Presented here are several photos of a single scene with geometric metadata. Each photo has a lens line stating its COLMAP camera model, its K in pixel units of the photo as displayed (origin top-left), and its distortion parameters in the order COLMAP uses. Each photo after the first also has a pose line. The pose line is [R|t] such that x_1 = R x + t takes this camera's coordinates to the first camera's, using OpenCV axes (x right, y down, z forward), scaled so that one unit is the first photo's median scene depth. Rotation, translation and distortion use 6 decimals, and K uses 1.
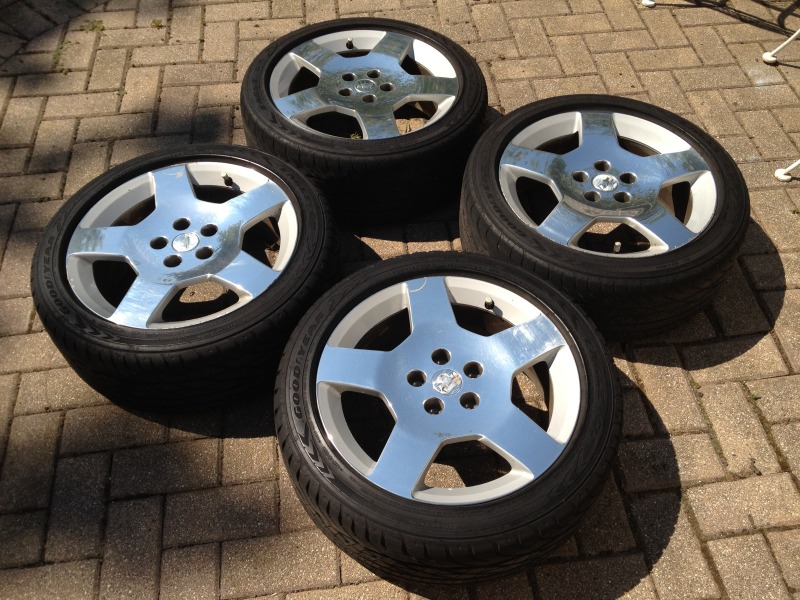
lens RADIAL K [[760.3, 0, 400.9], [0, 760.3, 318.8], [0, 0, 1]] dist [0.083559, -0.146142]
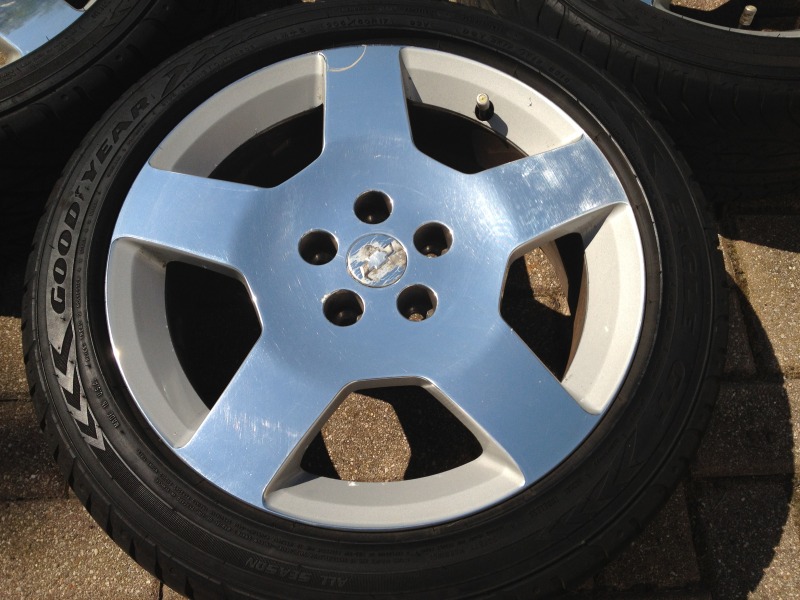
lens RADIAL K [[760.3, 0, 400.9], [0, 760.3, 318.8], [0, 0, 1]] dist [0.083559, -0.146142]
pose [[0.996185, 0.084801, -0.020594, 0.086330], [-0.078167, 0.972032, 0.221458, 0.008185], [0.038798, -0.219004, 0.974952, 0.485819]]
